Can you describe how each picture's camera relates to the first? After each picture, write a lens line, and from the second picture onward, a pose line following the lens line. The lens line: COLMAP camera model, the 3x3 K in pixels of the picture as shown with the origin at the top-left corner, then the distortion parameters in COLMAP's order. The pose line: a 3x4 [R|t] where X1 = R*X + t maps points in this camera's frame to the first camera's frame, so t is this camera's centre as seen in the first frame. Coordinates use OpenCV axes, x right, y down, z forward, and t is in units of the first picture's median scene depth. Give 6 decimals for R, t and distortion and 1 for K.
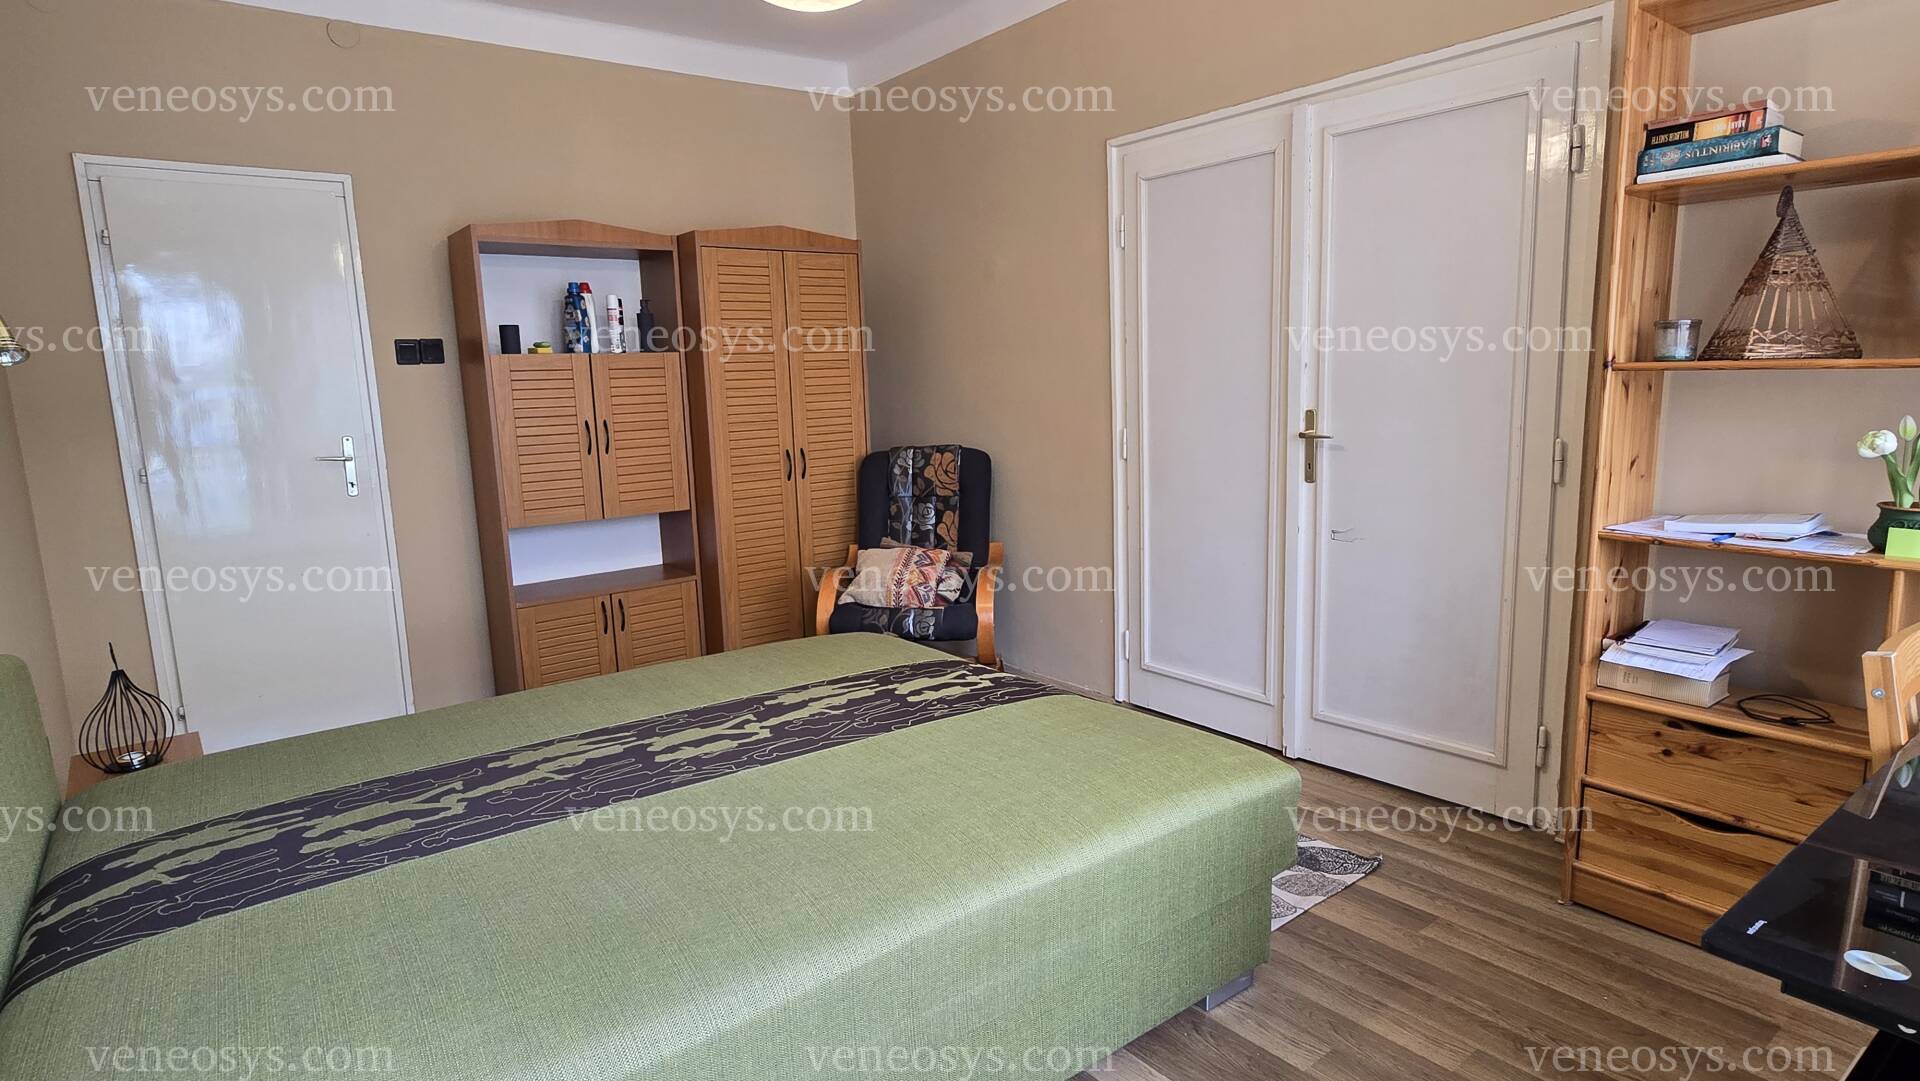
lens RADIAL K [[1037.8, 0, 963.9], [0, 1037.8, 534.3], [0, 0, 1]] dist [0.007514, 0.001092]
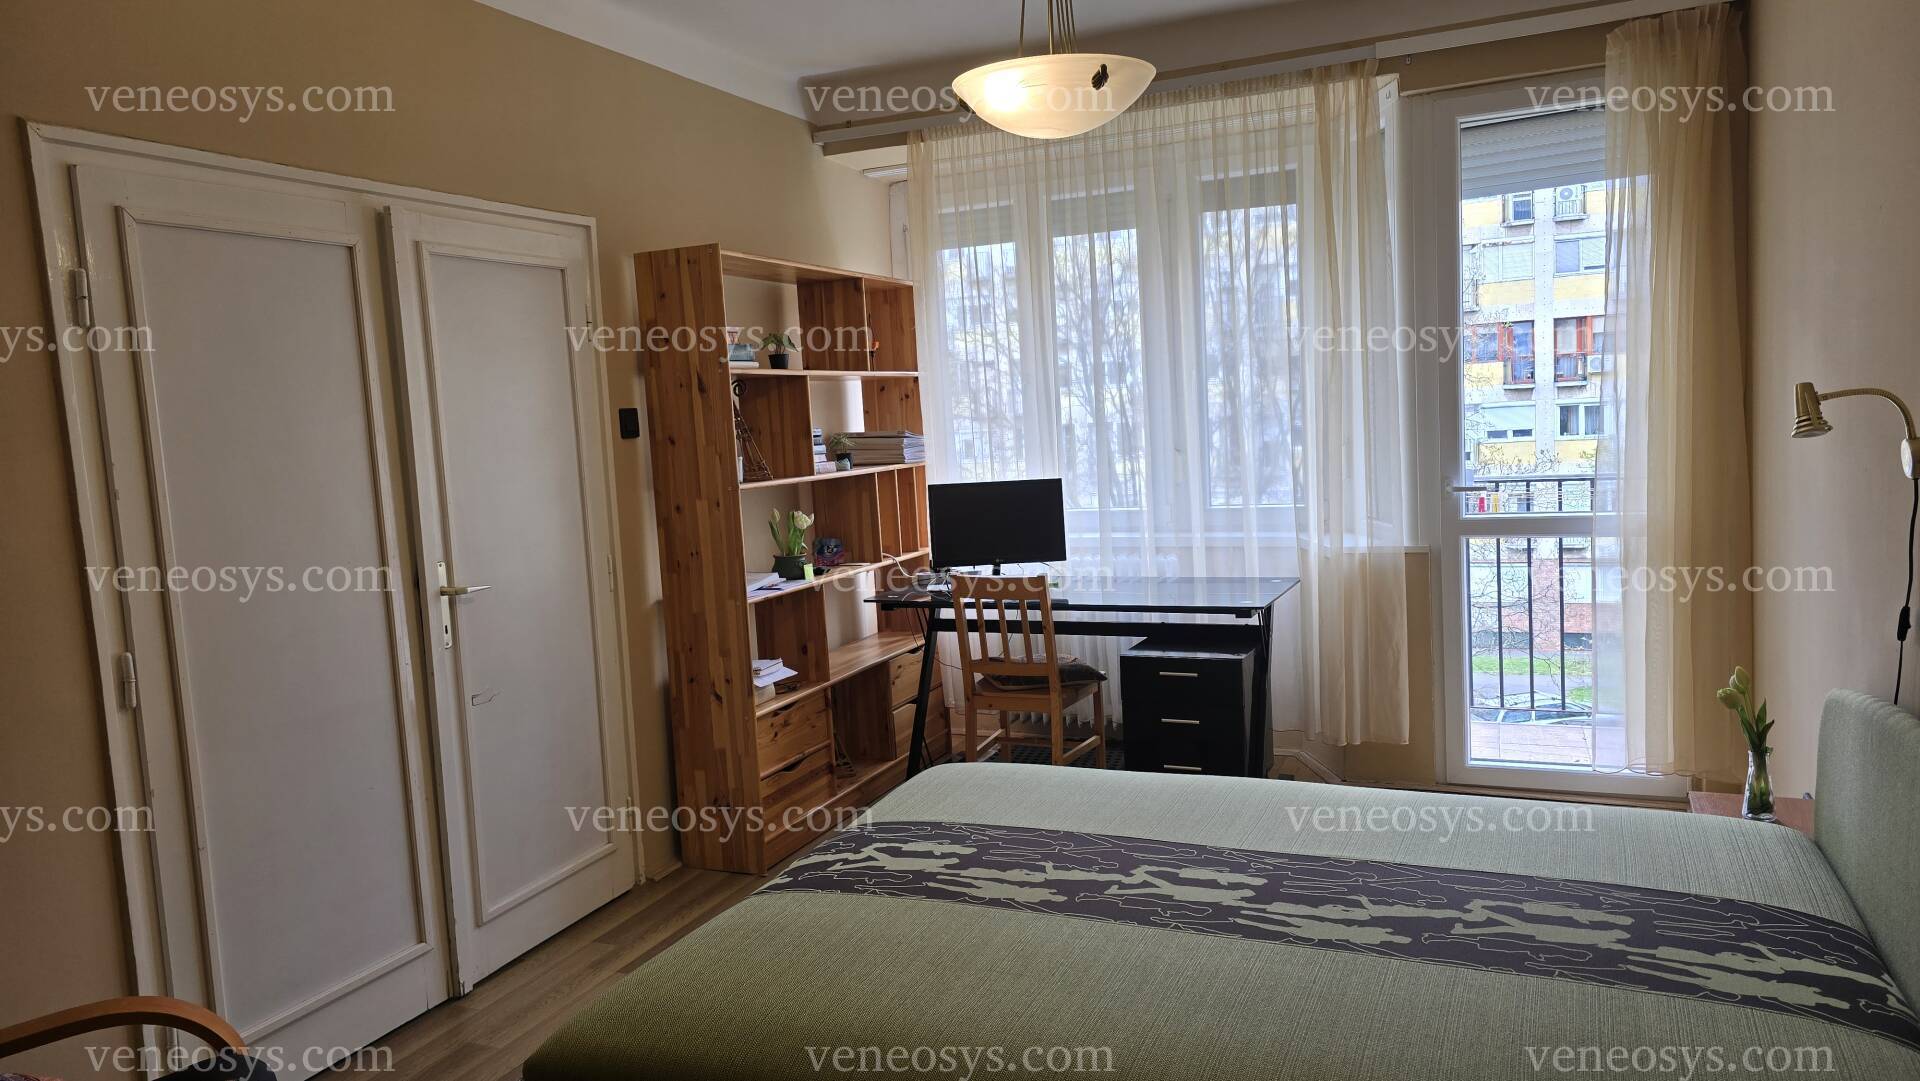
lens RADIAL K [[1274.3, 0, 961.6], [0, 1274.3, 544.5], [0, 0, 1]] dist [-0.008725, -0.002210]
pose [[-0.481412, -0.029561, 0.875996, -1.087929], [0.209310, 0.966638, 0.147648, -0.279811], [-0.851136, 0.254434, -0.459164, 1.586112]]
